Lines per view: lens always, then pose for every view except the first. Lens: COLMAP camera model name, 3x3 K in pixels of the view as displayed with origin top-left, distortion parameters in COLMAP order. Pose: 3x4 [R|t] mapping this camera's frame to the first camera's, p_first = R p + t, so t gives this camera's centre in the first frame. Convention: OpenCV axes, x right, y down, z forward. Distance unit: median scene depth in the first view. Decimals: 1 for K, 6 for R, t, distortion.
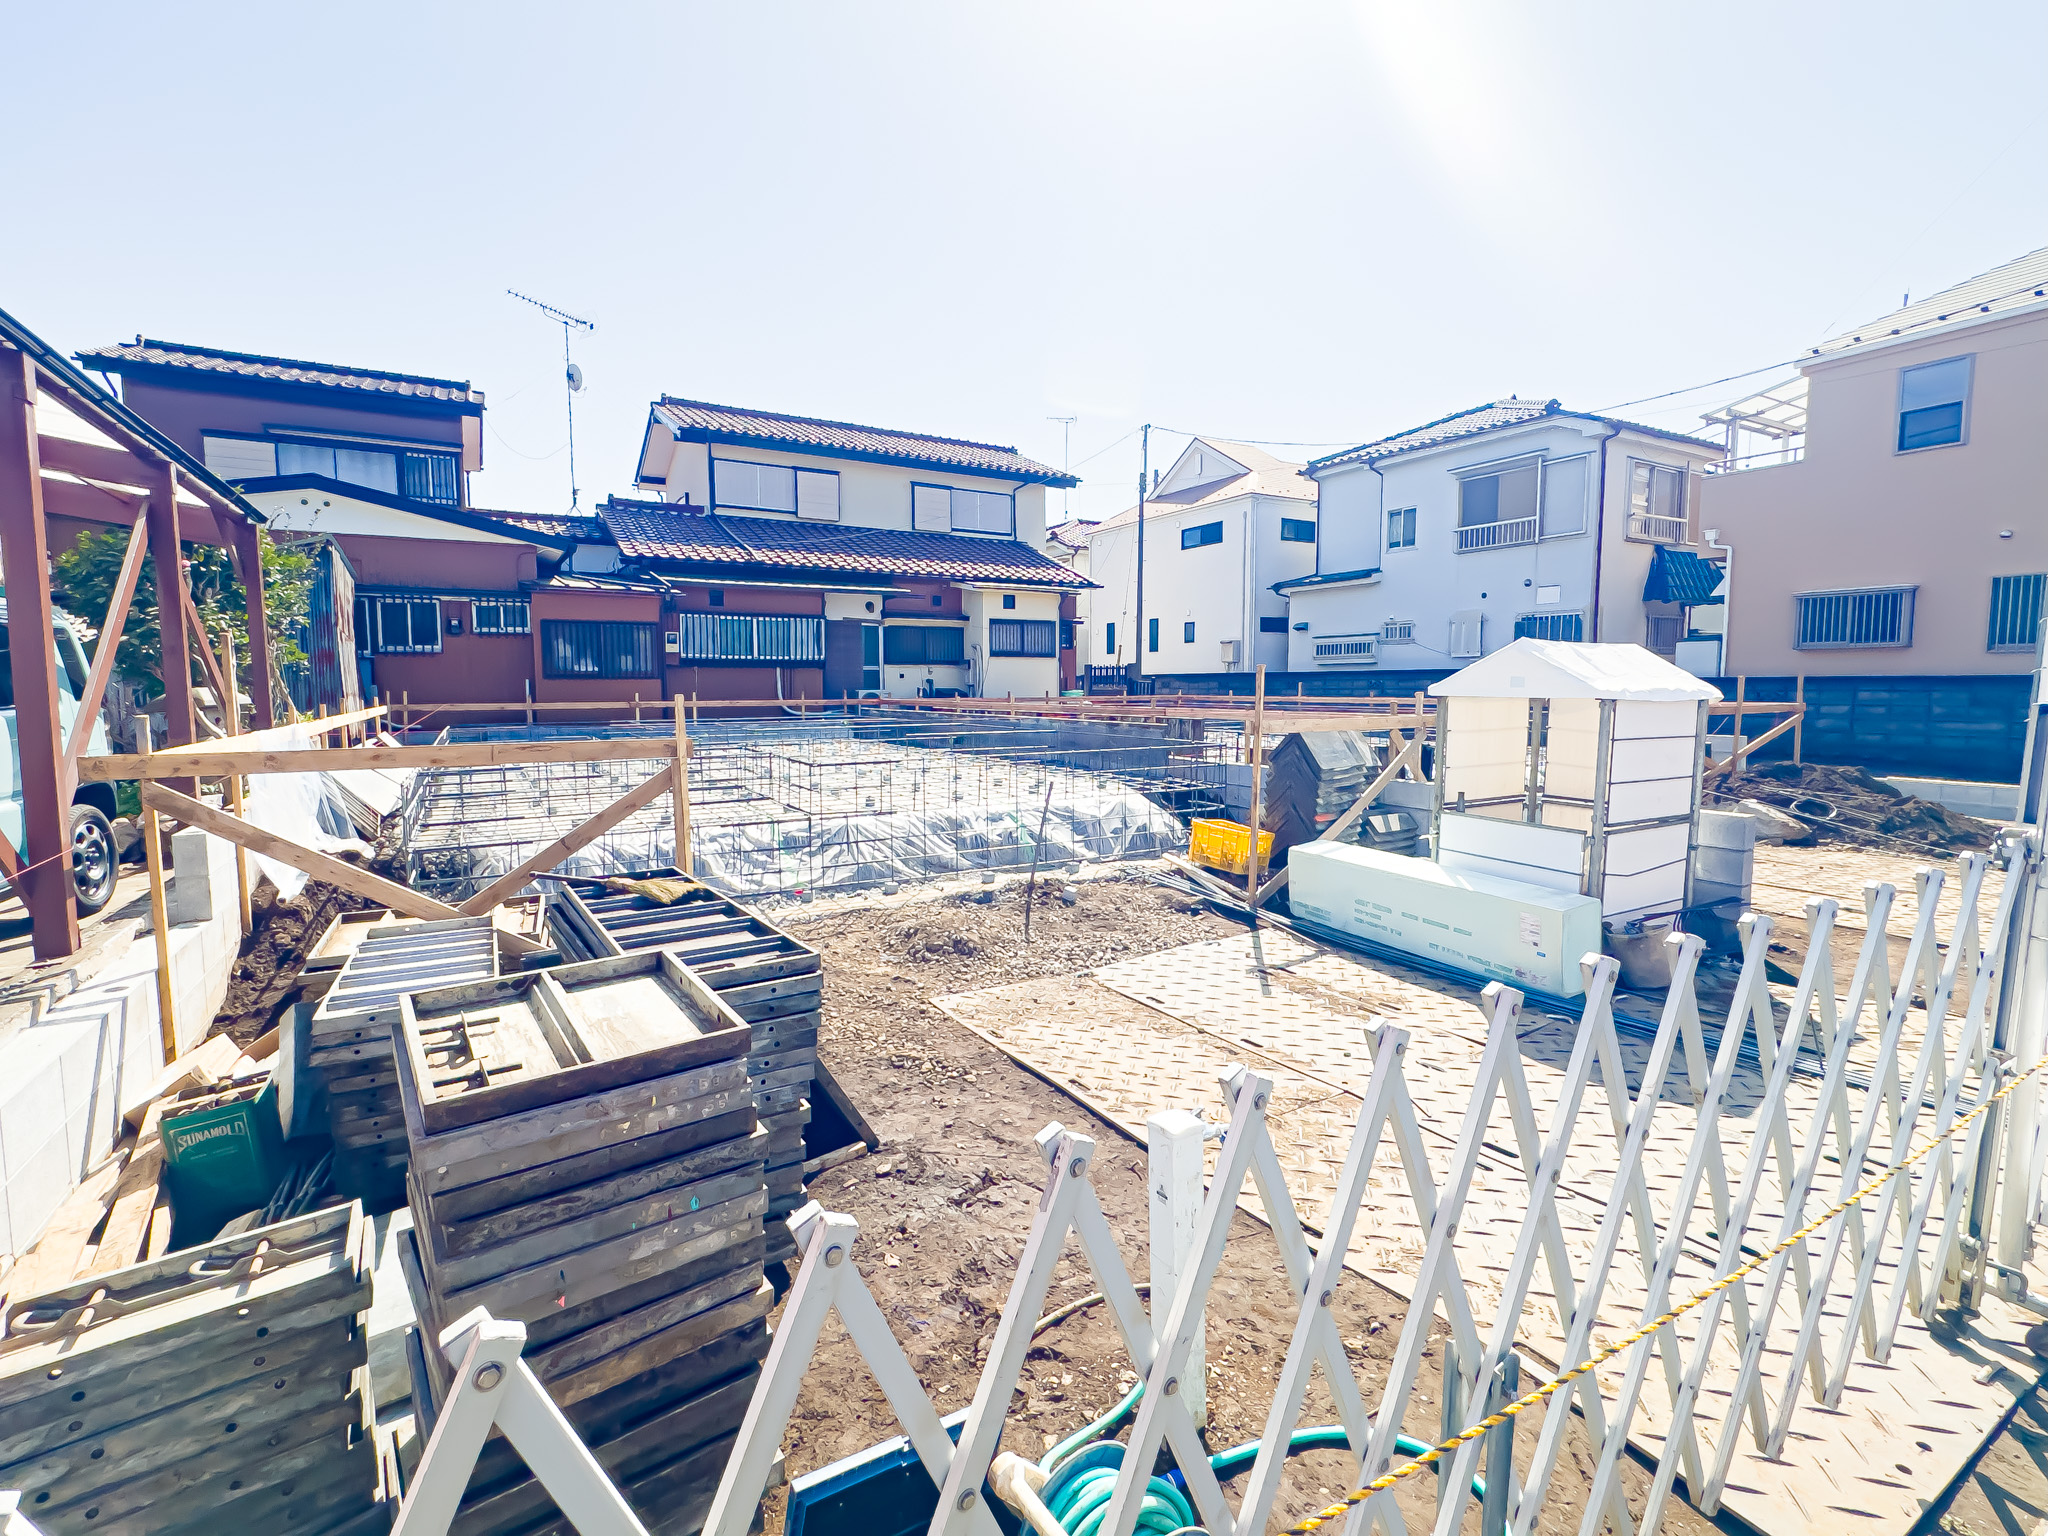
lens RADIAL K [[936.0, 0, 1021.1], [0, 936.0, 768.1], [0, 0, 1]] dist [-0.003434, 0.000017]
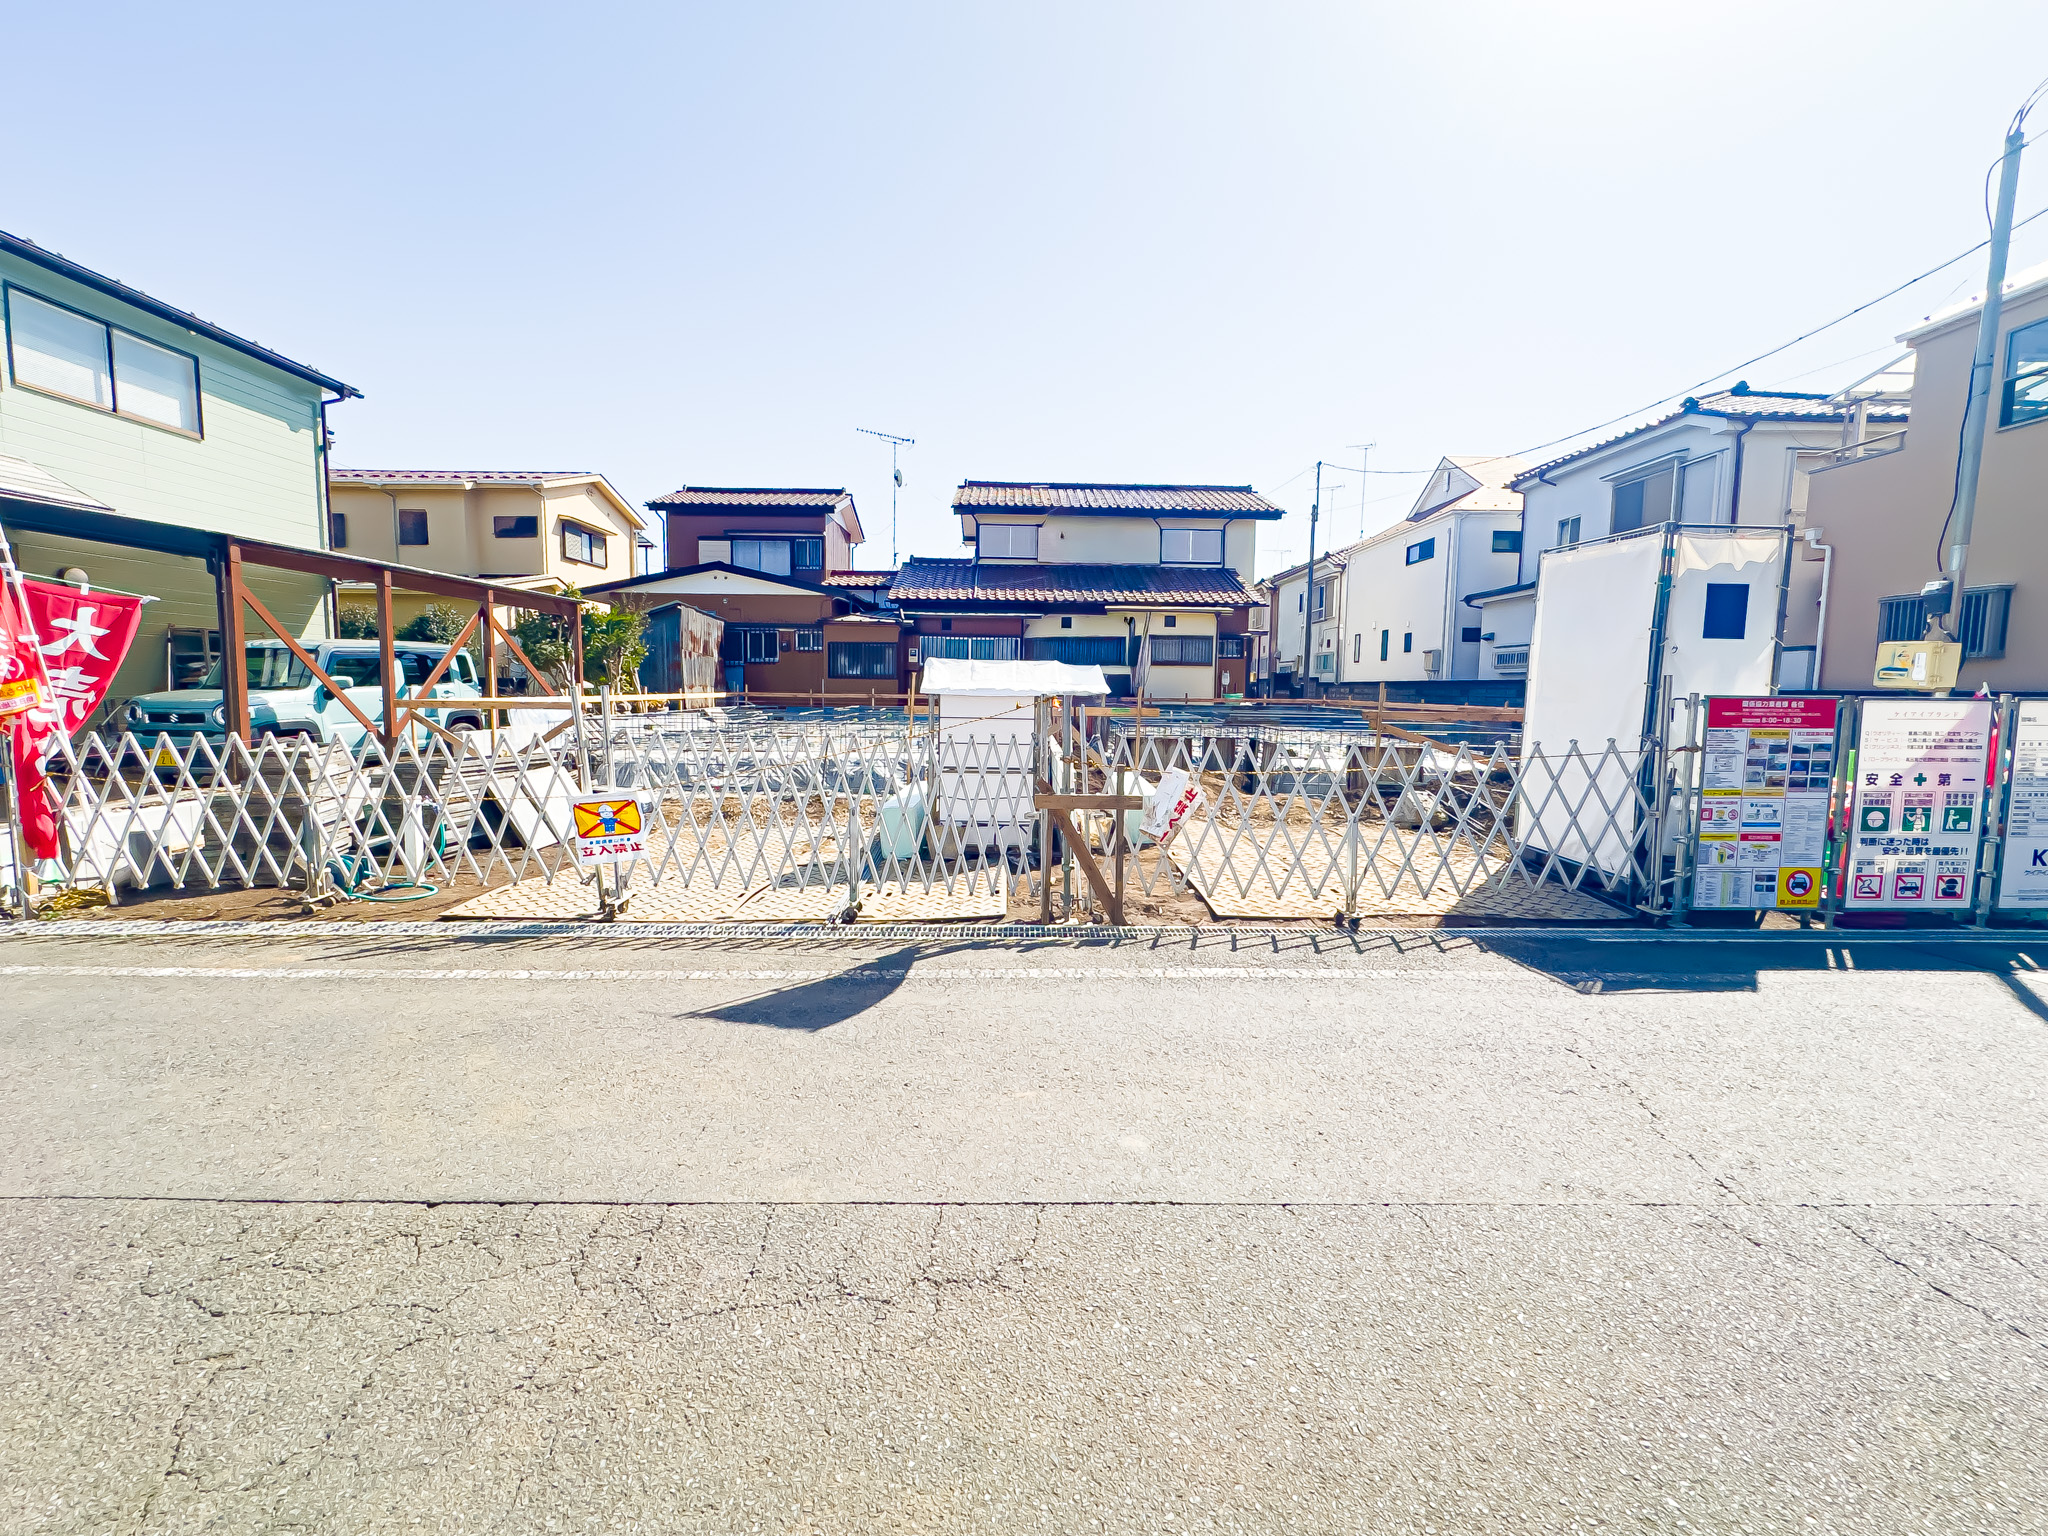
lens RADIAL K [[839.3, 0, 1024.0], [0, 839.3, 764.0], [0, 0, 1]] dist [-0.001621, 0.000386]
pose [[0.870090, 0.060048, -0.489221, 0.409477], [-0.059591, 0.998086, 0.016524, 0.005687], [0.489276, 0.014776, 0.872004, -0.074034]]
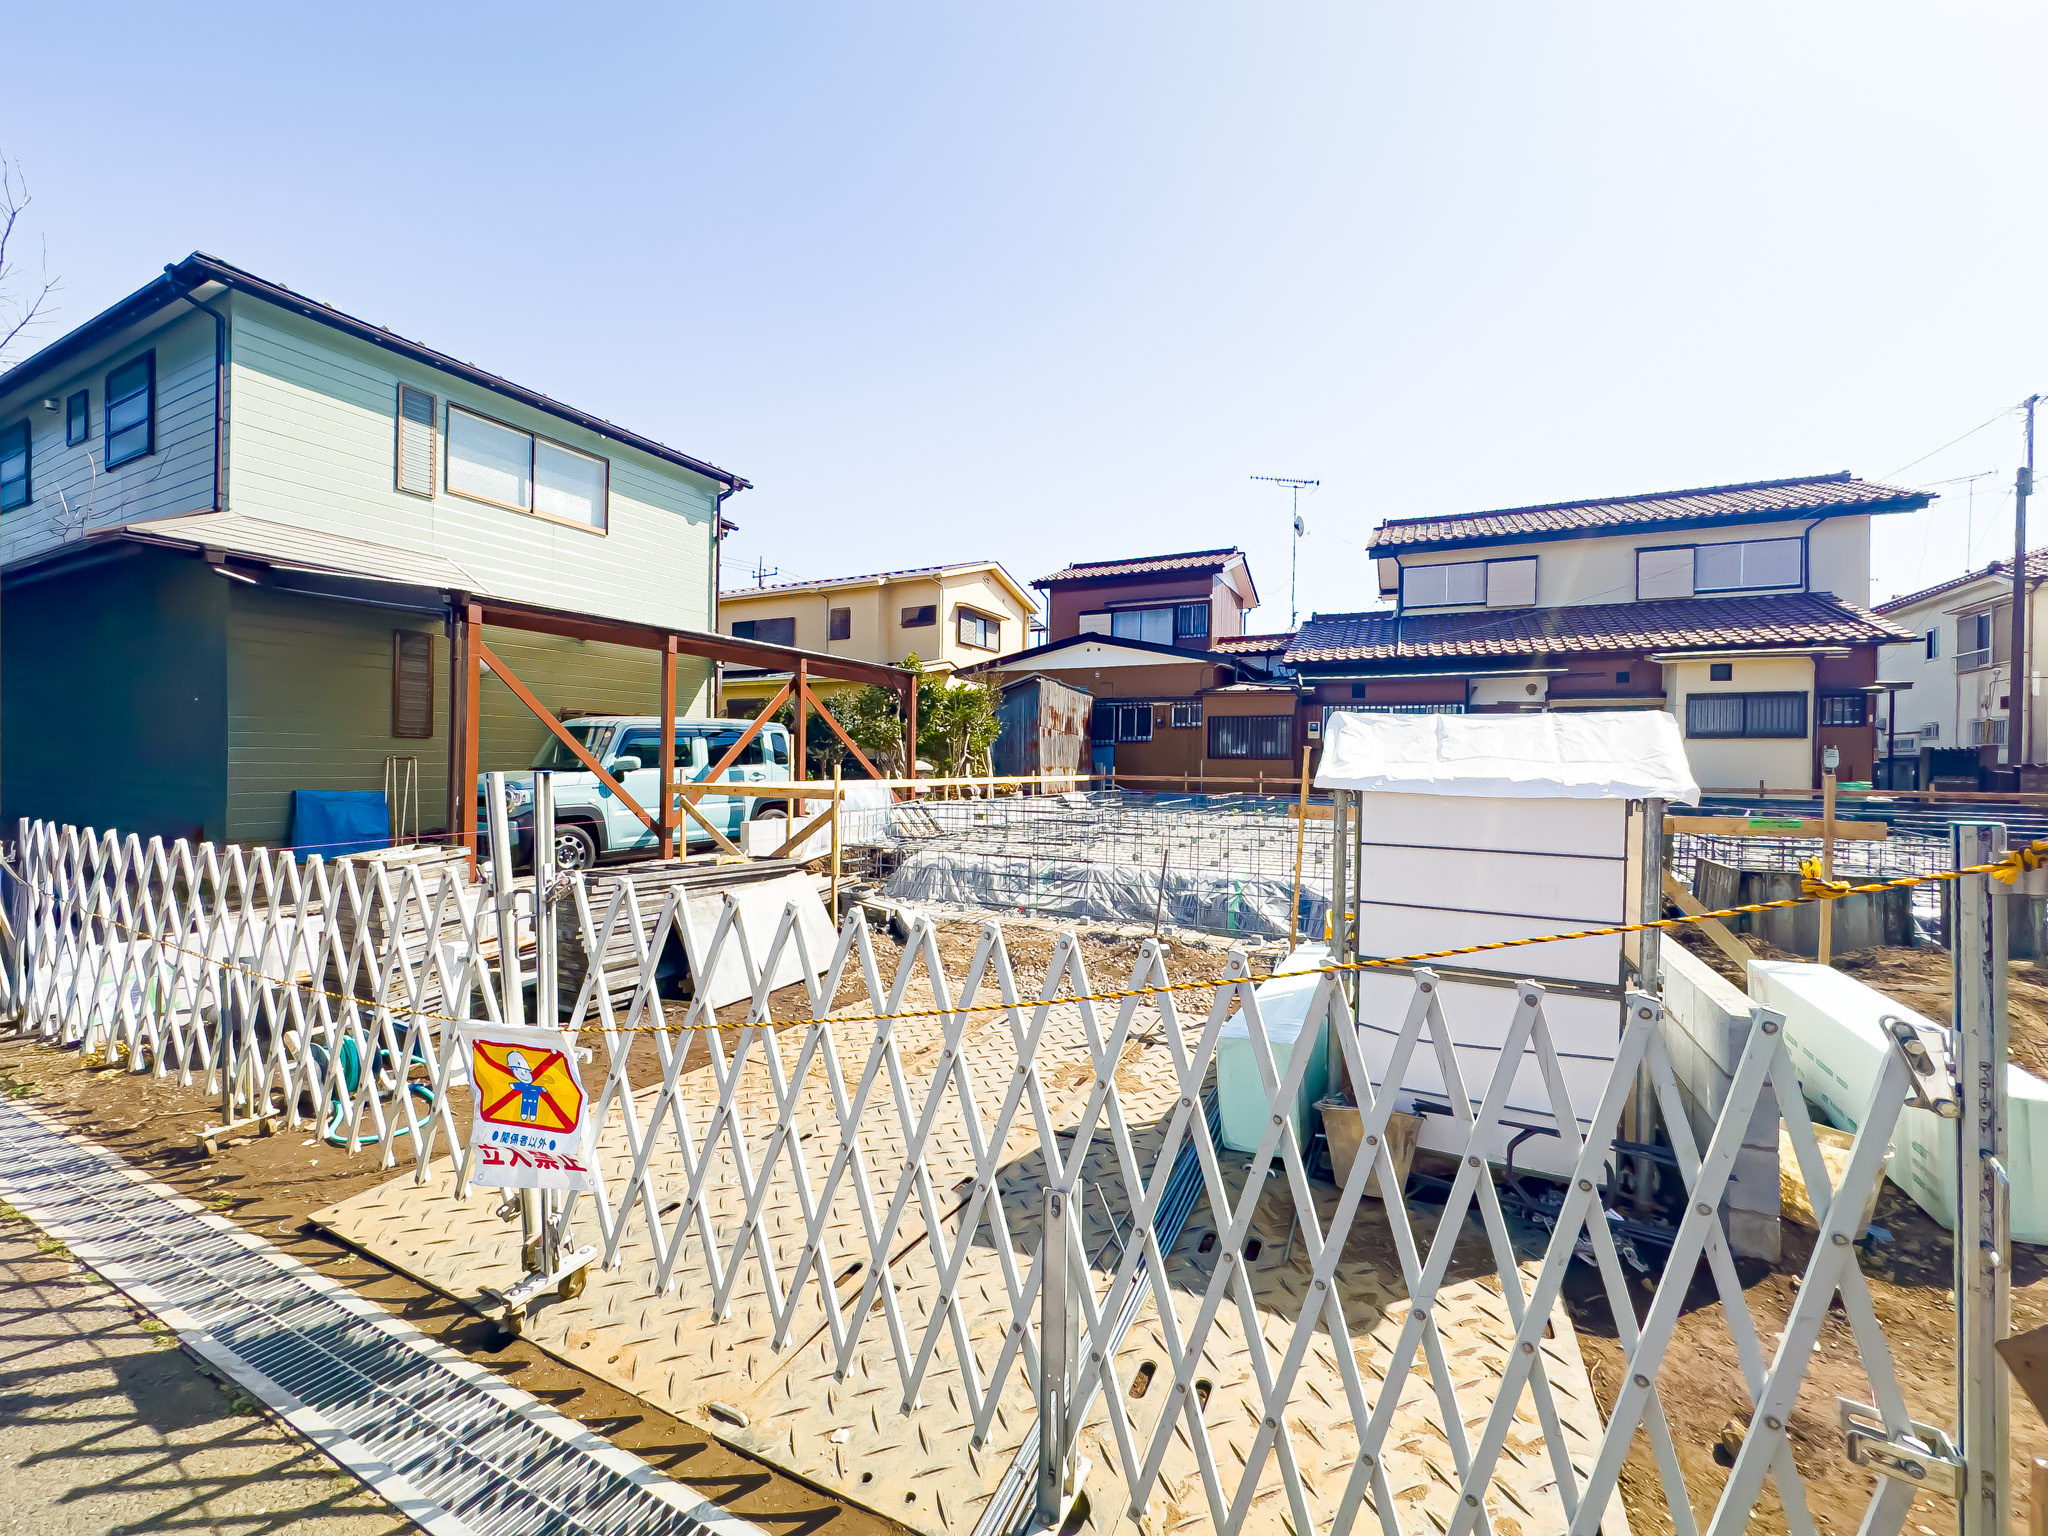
lens RADIAL K [[820.0, 0, 1023.3], [0, 820.0, 764.9], [0, 0, 1]] dist [-0.002856, 0.000303]
pose [[0.548633, 0.014001, -0.835946, 0.277116], [-0.090037, 0.995034, -0.042427, -0.010810], [0.831201, 0.098543, 0.547169, 0.107261]]
